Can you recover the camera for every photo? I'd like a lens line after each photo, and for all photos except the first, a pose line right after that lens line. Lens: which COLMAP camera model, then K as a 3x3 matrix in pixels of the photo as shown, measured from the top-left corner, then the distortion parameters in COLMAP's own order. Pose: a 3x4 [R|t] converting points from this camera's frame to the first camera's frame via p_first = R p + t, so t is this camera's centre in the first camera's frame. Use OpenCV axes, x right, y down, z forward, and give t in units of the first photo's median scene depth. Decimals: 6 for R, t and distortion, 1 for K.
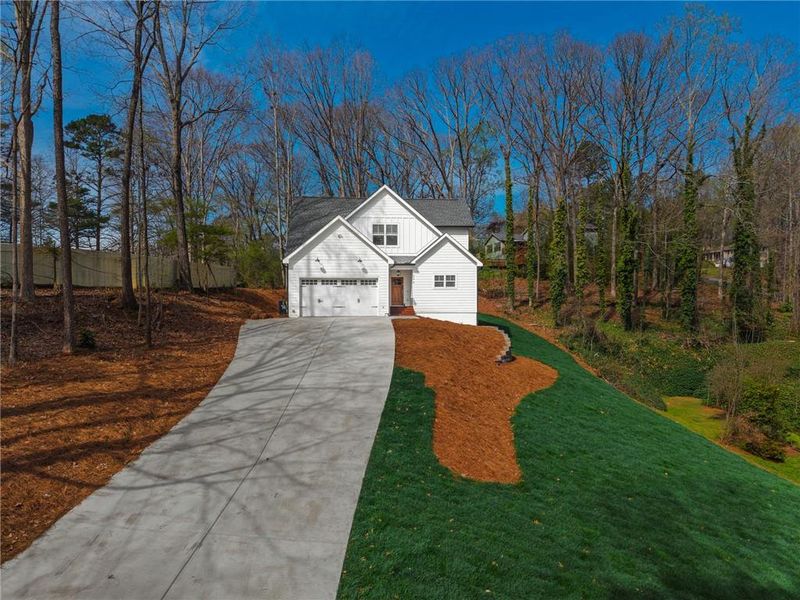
lens RADIAL K [[538.7, 0, 398.2], [0, 538.7, 296.9], [0, 0, 1]] dist [0.021299, -0.021299]
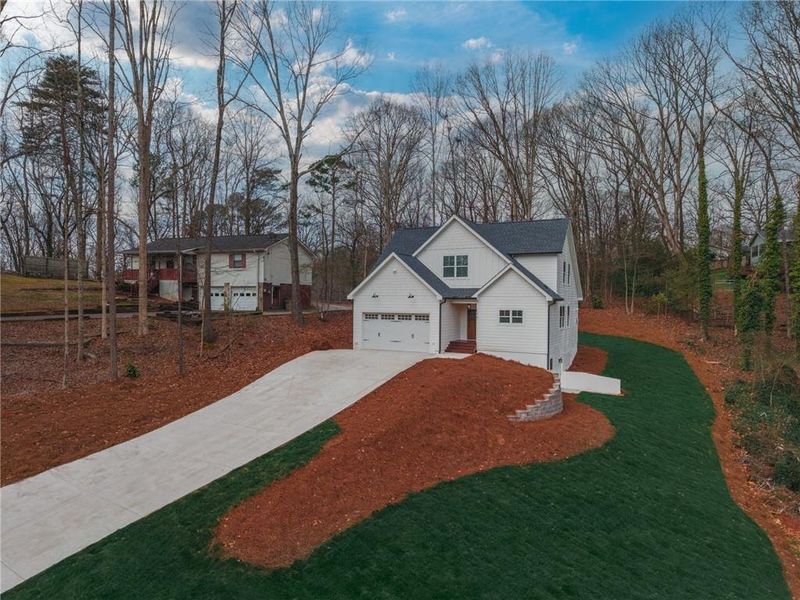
lens RADIAL K [[538.7, 0, 404.8], [0, 538.7, 298.2], [0, 0, 1]] dist [0.021299, -0.021299]
pose [[0.852456, 0.009222, -0.522717, 0.427049], [-0.005637, 0.999948, 0.008448, -0.070332], [0.522768, -0.004255, 0.852464, 0.140978]]
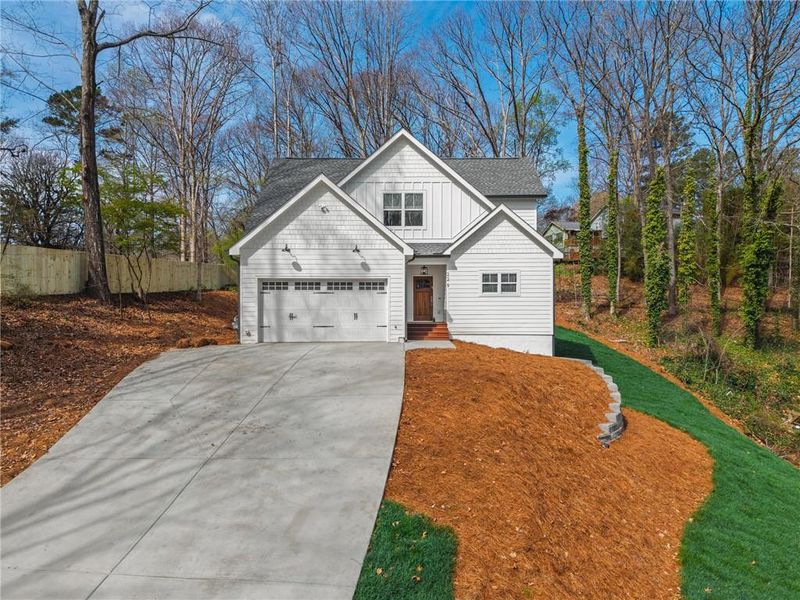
lens RADIAL K [[538.7, 0, 397.3], [0, 538.7, 294.8], [0, 0, 1]] dist [0.021299, -0.021299]
pose [[0.996068, 0.001023, -0.088590, 0.026262], [-0.000734, 0.999994, 0.003297, -0.018870], [0.088593, -0.003219, 0.996063, 0.394924]]
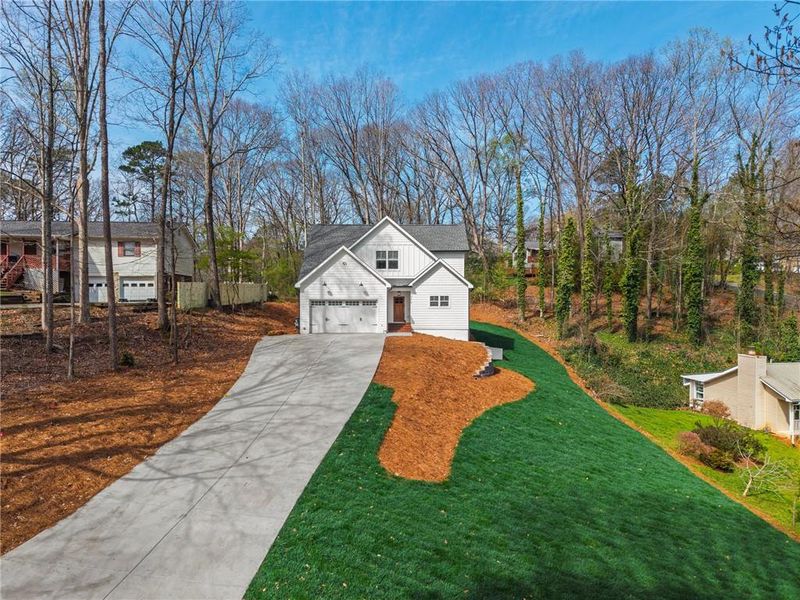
lens RADIAL K [[538.7, 0, 399.0], [0, 538.7, 295.6], [0, 0, 1]] dist [0.021299, -0.021299]
pose [[0.996075, 0.001963, -0.088494, 0.107000], [-0.001796, 0.999996, 0.001966, -0.045184], [0.088497, -0.001800, 0.996075, -0.129581]]
